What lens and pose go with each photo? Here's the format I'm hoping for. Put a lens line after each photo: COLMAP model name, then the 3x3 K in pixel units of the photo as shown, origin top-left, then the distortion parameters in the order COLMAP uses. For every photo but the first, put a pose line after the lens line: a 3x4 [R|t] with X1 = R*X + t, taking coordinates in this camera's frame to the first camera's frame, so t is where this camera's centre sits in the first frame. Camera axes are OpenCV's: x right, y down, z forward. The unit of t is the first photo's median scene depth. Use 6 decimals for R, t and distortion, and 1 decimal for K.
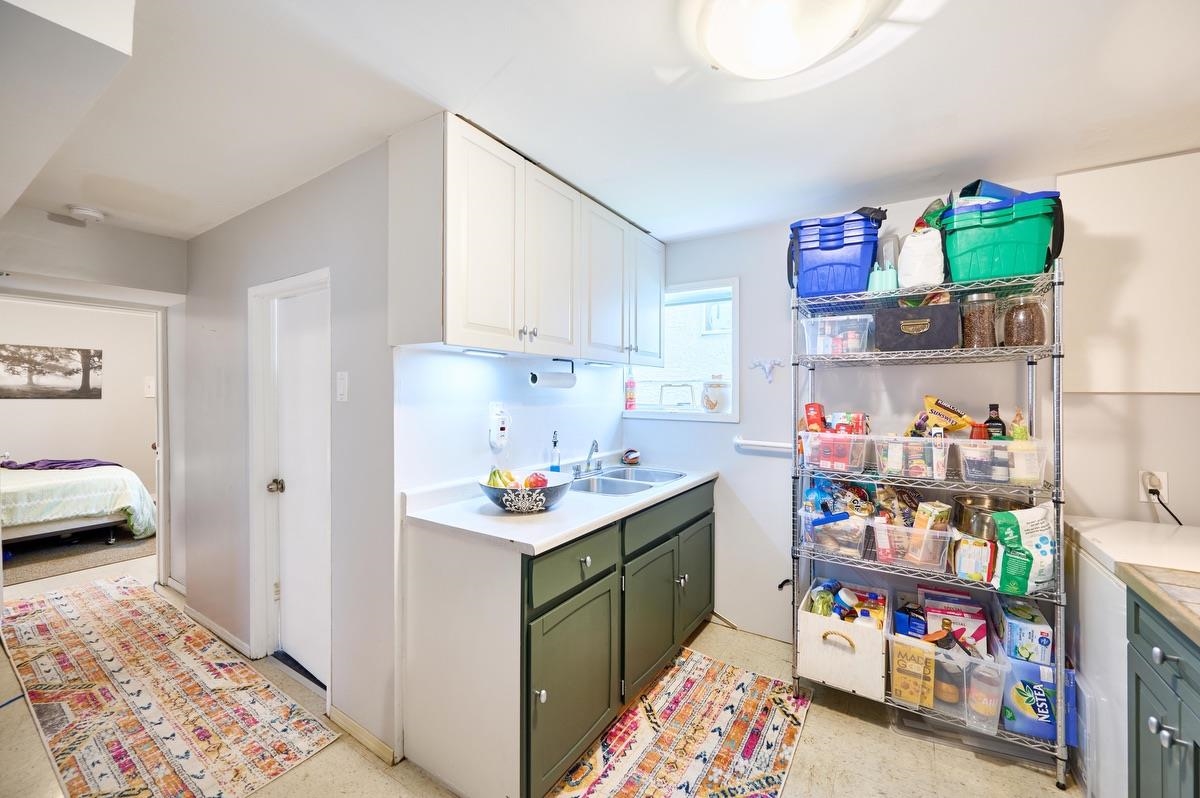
lens RADIAL K [[474.9, 0, 590.9], [0, 474.9, 397.5], [0, 0, 1]] dist [0.005971, -0.001217]
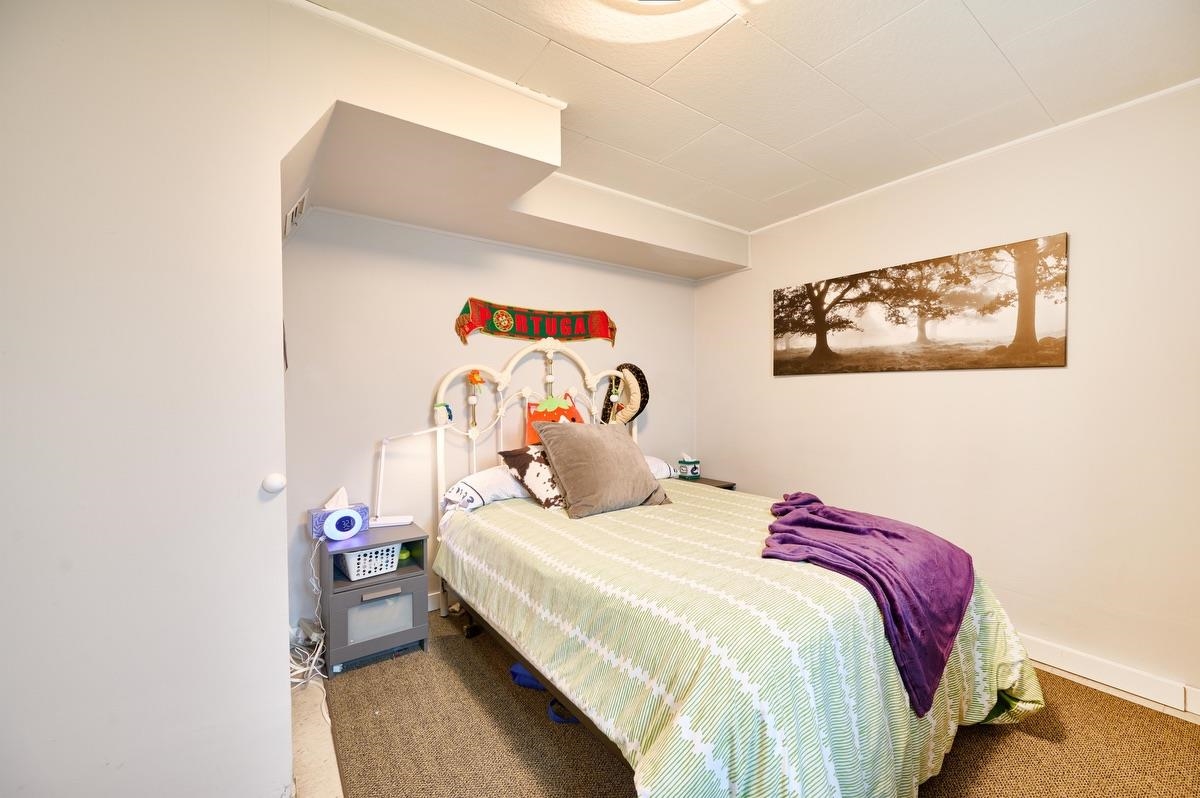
lens RADIAL K [[474.9, 0, 599.0], [0, 474.9, 393.6], [0, 0, 1]] dist [0.005971, -0.001217]
pose [[-0.368994, 0.004932, -0.929419, -0.558558], [-0.003549, 0.999971, 0.006715, 0.021500], [0.929425, 0.005776, -0.368966, 0.806215]]
